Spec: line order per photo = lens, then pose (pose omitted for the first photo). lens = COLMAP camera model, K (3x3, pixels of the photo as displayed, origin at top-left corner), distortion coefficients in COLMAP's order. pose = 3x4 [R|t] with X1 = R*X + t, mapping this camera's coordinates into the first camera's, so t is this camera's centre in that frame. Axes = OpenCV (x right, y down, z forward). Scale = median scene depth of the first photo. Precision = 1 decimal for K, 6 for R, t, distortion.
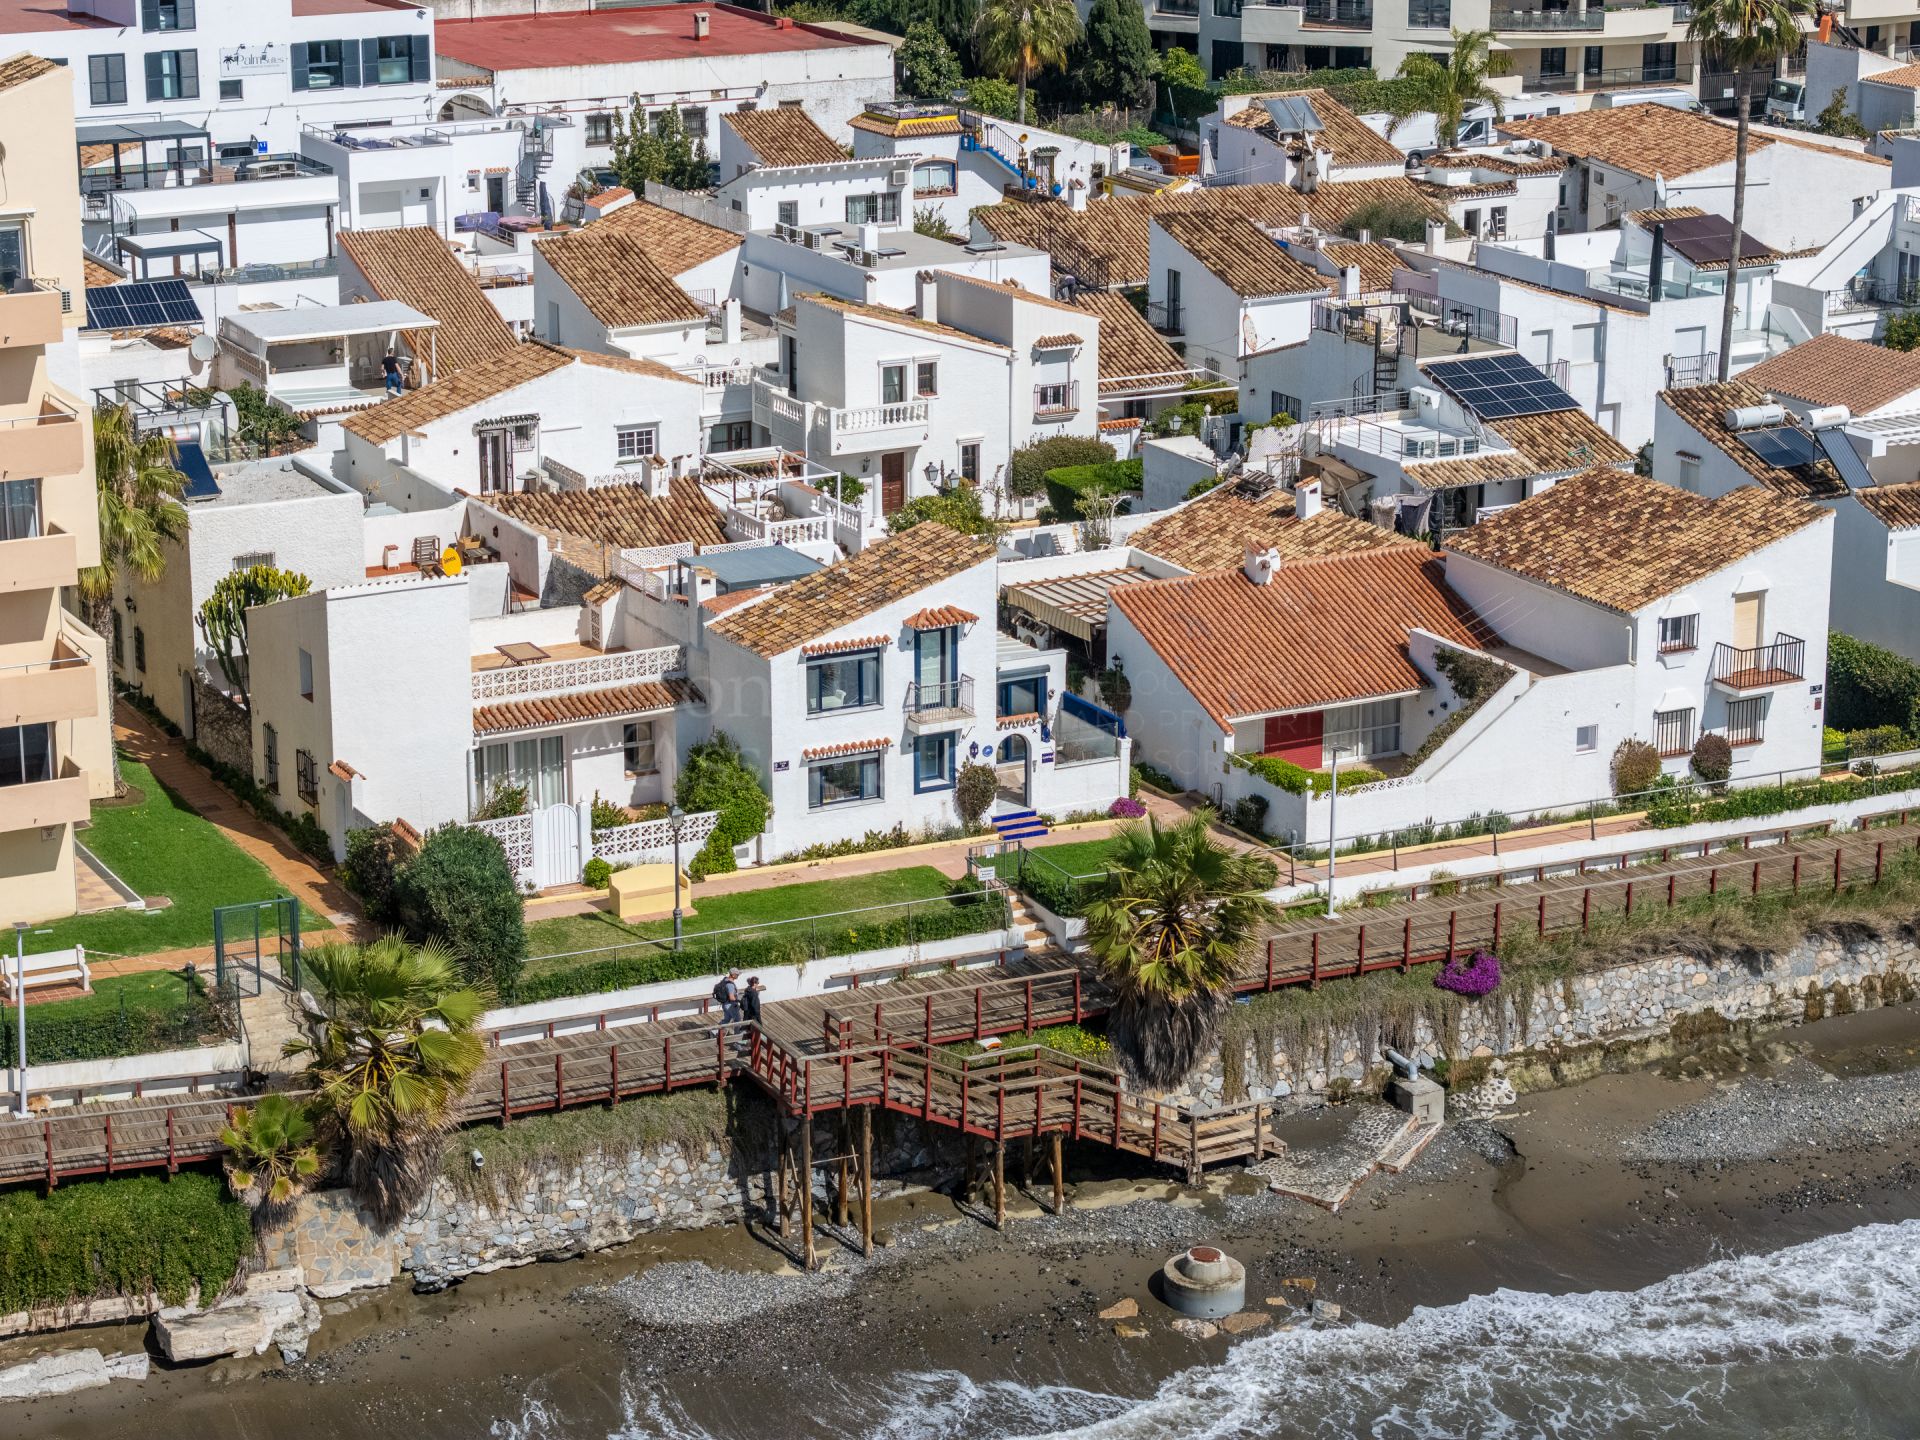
lens RADIAL K [[4397.4, 0, 960.0], [0, 4397.4, 720.0], [0, 0, 1]] dist [-0.023989, 0.209376]
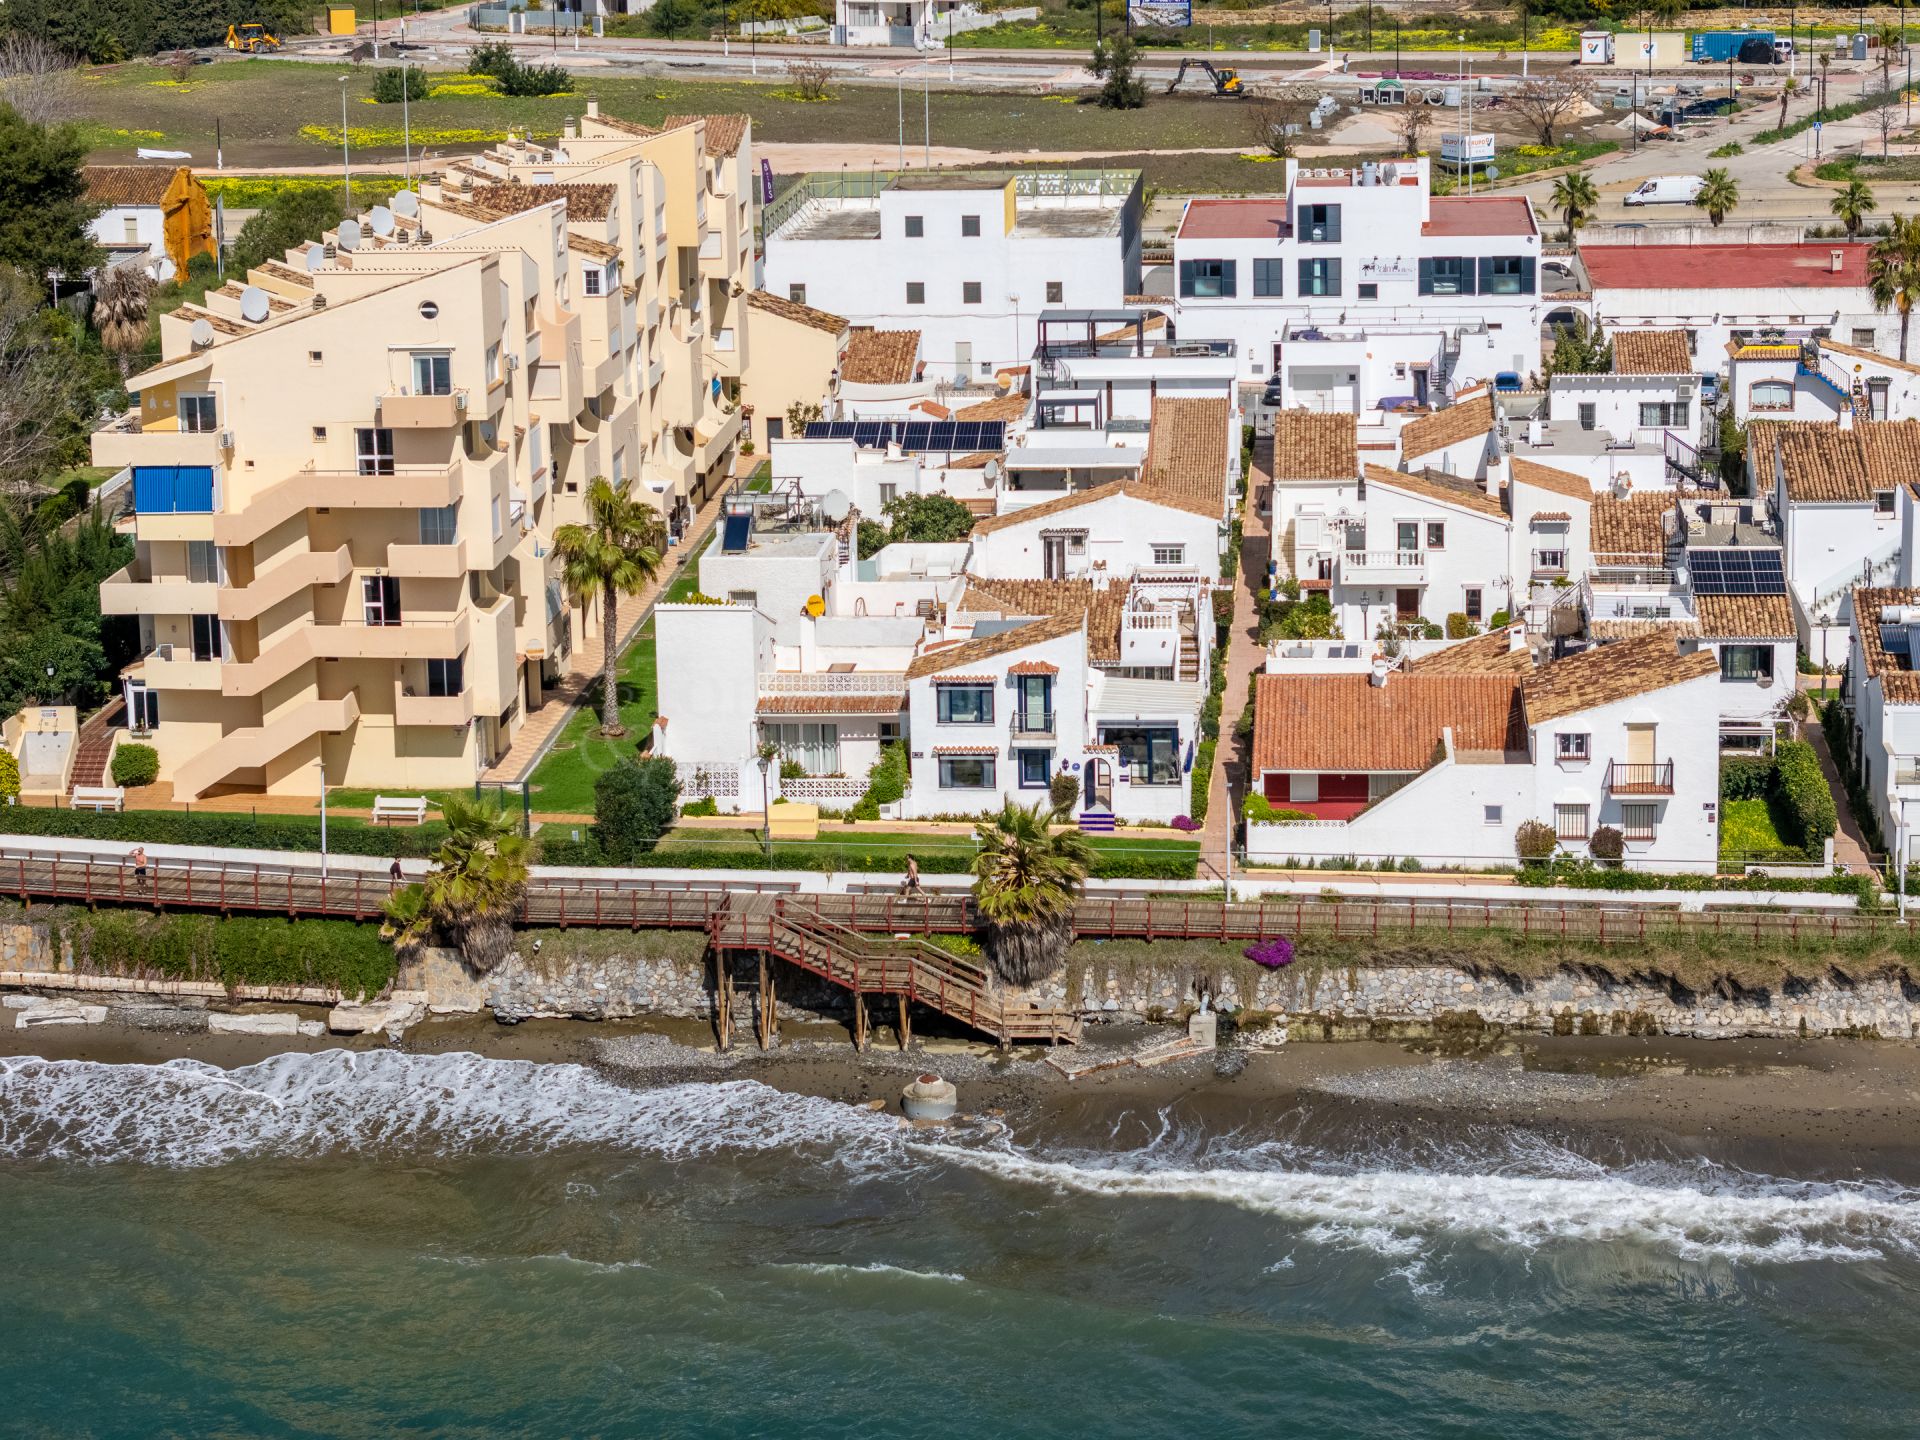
lens RADIAL K [[4853.7, 0, 1009.1], [0, 4853.7, 717.0], [0, 0, 1]] dist [-0.005917, 0.244725]
pose [[0.821594, 0.106283, -0.560078, 0.883163], [-0.134793, 0.990826, -0.009708, 0.009351], [0.553908, 0.083470, 0.828383, -0.334008]]
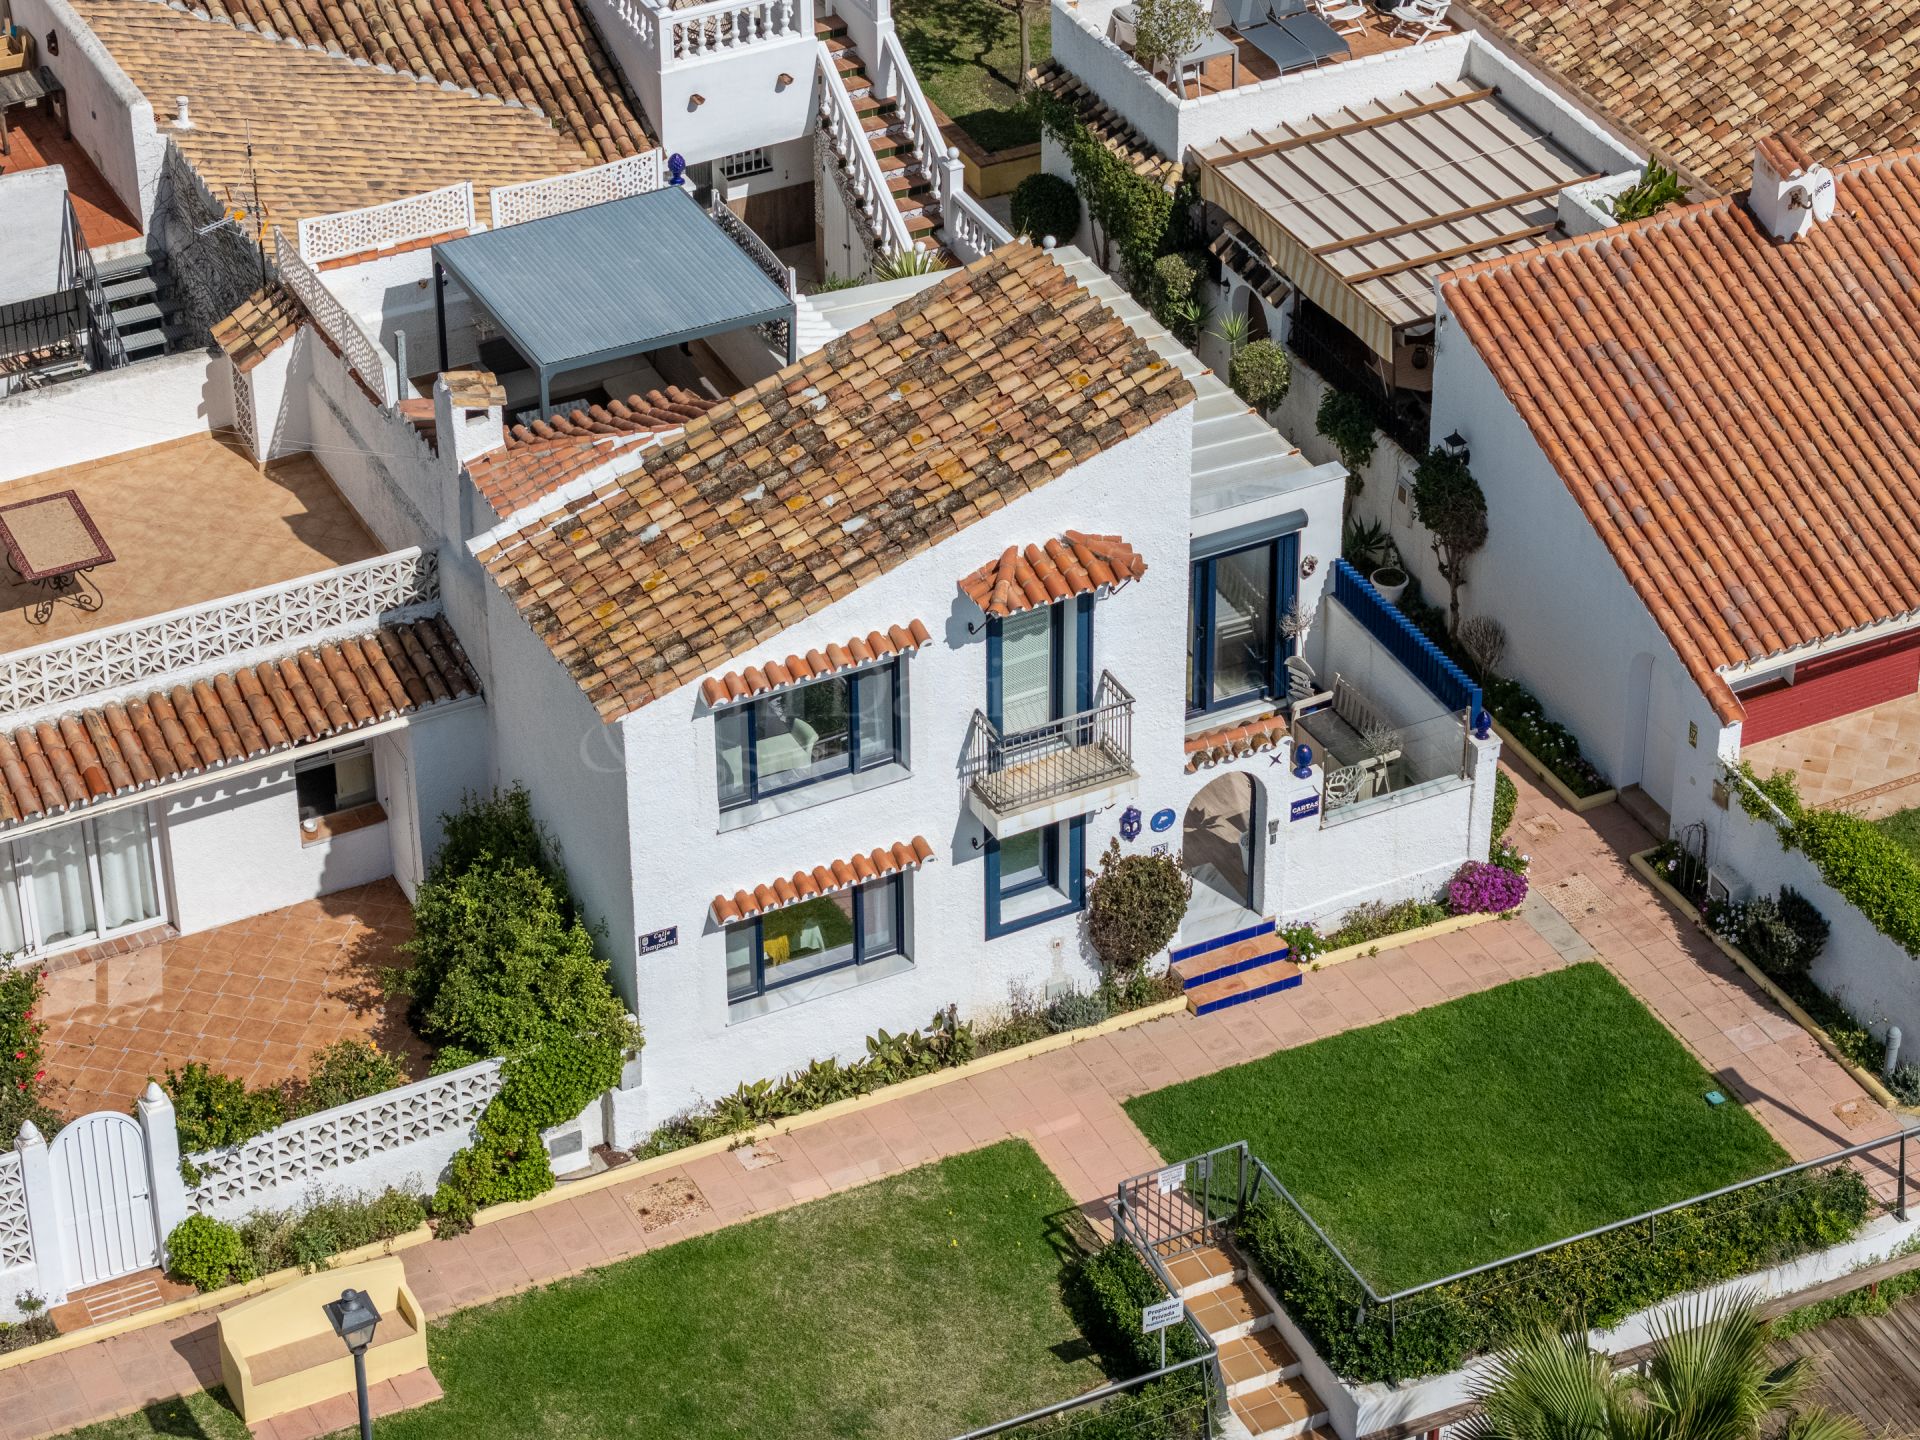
lens RADIAL K [[4853.7, 0, 1009.1], [0, 4853.7, 717.0], [0, 0, 1]] dist [-0.005917, 0.244725]
pose [[0.999915, 0.008334, -0.009984, -0.003772], [-0.004795, 0.949863, 0.312629, -0.146643], [0.012088, -0.312555, 0.949823, 0.569352]]
